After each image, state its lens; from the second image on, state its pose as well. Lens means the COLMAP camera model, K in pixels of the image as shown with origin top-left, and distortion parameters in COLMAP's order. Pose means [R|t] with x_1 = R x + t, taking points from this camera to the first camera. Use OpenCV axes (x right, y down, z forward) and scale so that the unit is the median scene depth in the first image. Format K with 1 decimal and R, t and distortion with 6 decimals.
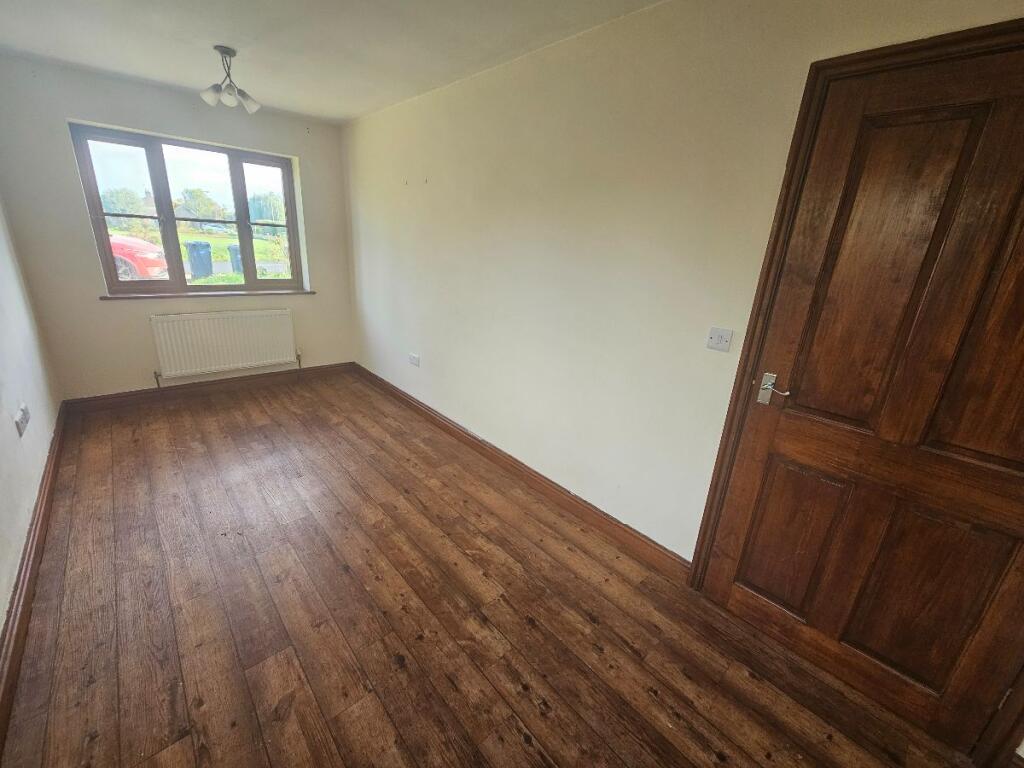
lens RADIAL K [[417.1, 0, 507.5], [0, 417.1, 381.1], [0, 0, 1]] dist [-0.002317, 0.000277]
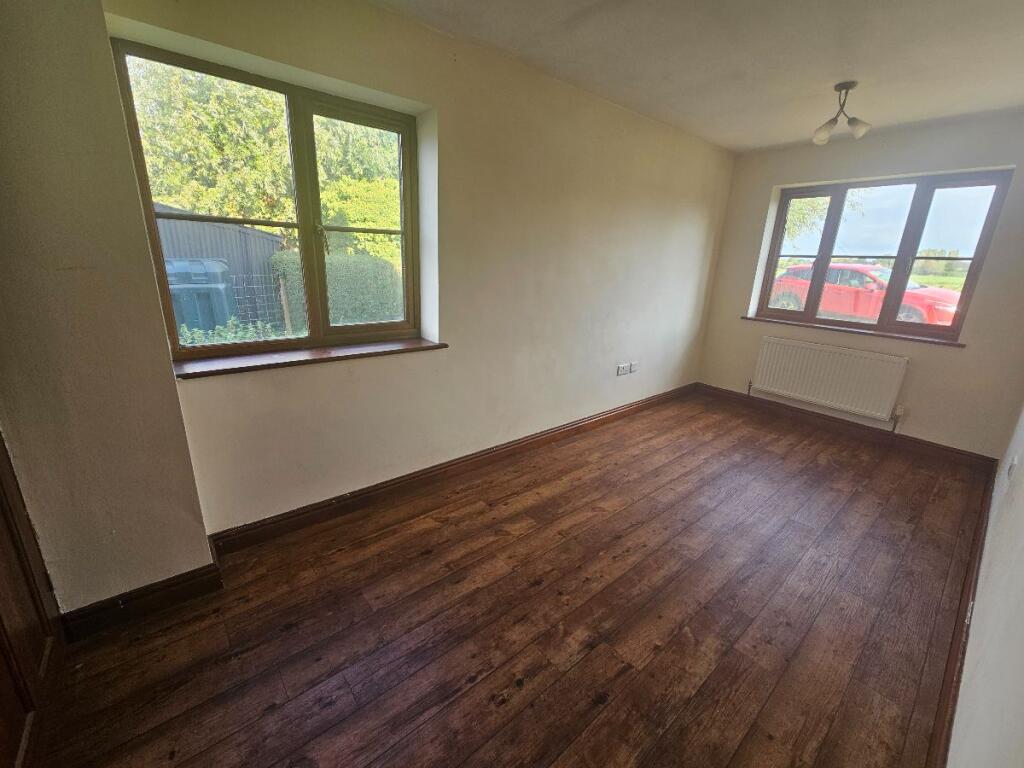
lens RADIAL K [[417.1, 0, 507.5], [0, 417.1, 381.1], [0, 0, 1]] dist [-0.002317, 0.000277]
pose [[-0.041902, 0.223199, -0.973872, 0.568669], [-0.350904, 0.909346, 0.223509, -0.074051], [0.935474, 0.351101, 0.040218, 0.472169]]
